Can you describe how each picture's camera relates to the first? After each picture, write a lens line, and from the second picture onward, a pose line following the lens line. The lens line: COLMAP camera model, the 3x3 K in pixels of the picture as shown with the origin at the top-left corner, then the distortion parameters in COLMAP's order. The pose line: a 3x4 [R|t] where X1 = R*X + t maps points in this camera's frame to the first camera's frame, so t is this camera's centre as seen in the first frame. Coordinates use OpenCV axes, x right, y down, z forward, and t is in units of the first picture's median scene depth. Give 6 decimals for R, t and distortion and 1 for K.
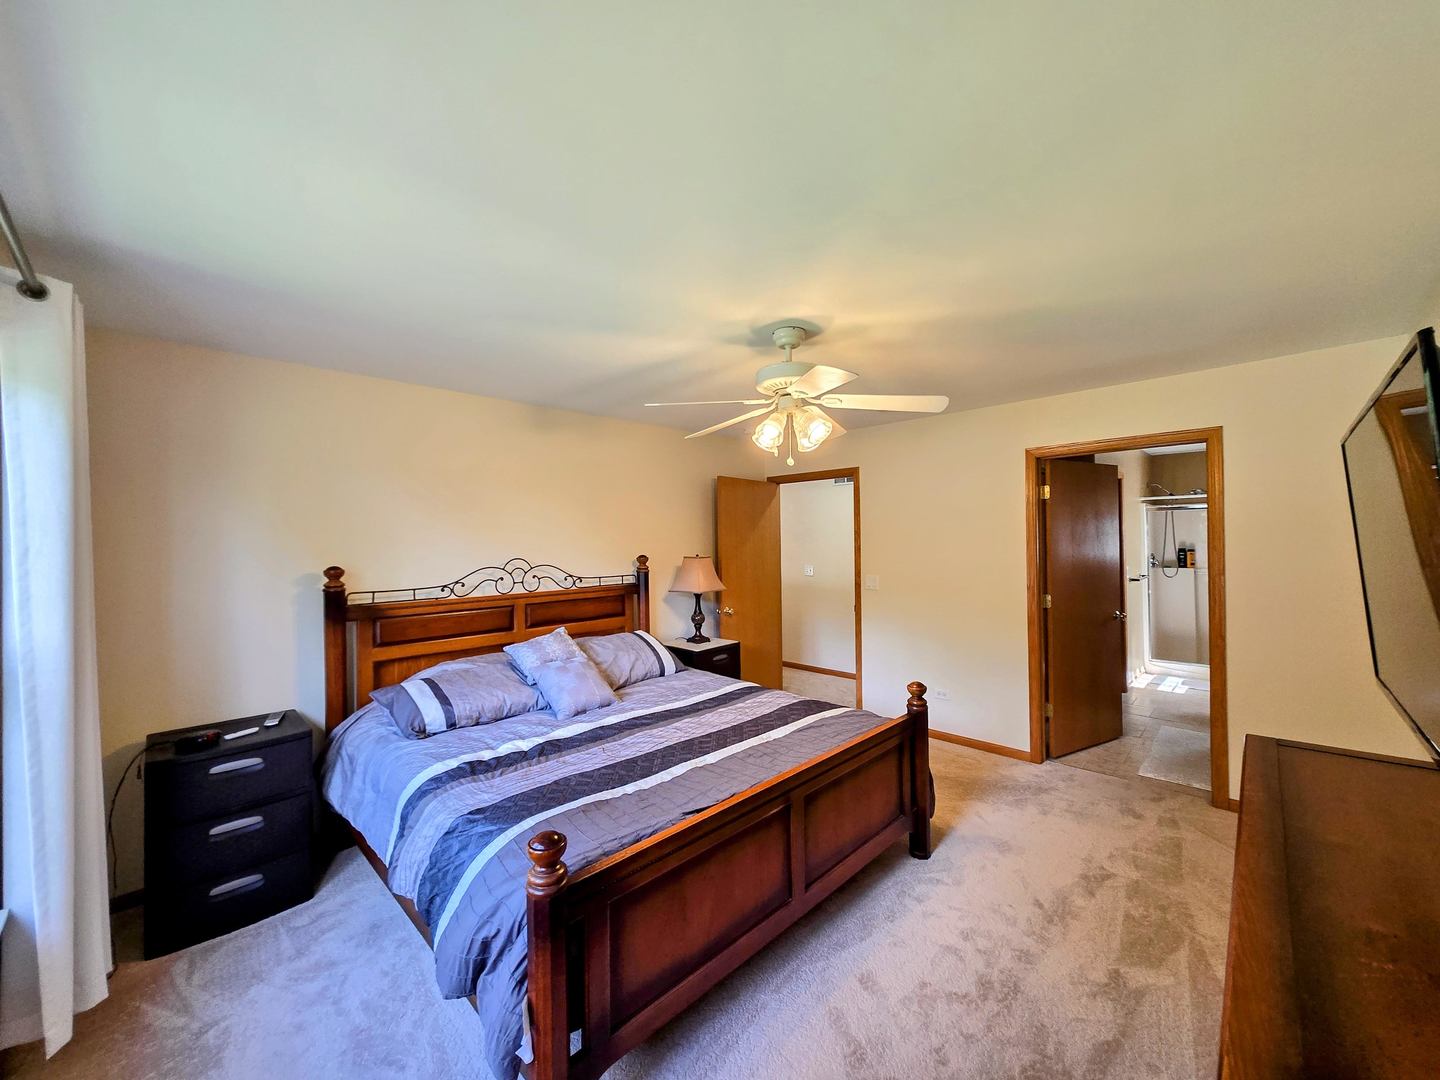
lens RADIAL K [[571.8, 0, 710.8], [0, 571.8, 536.9], [0, 0, 1]] dist [-0.000653, -0.000045]
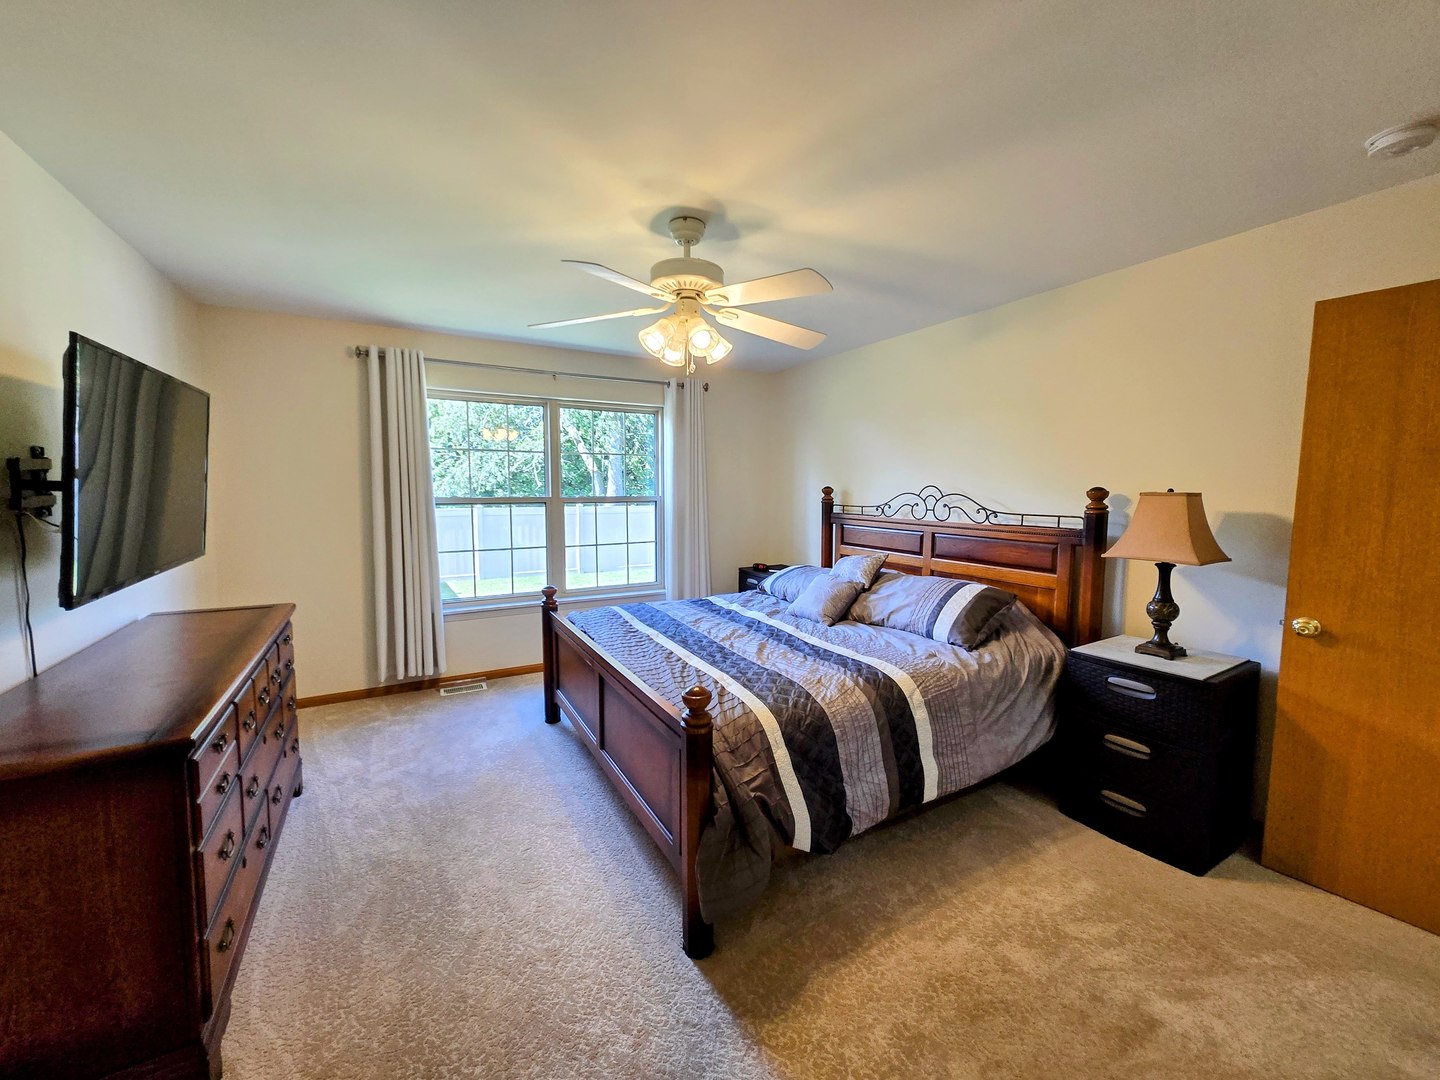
lens RADIAL K [[571.8, 0, 710.8], [0, 571.8, 536.9], [0, 0, 1]] dist [-0.000653, -0.000045]
pose [[-0.270334, 0.097538, -0.957813, 0.704074], [0.004041, 0.994961, 0.100181, 0.025072], [0.962758, 0.023211, -0.269366, 0.885247]]
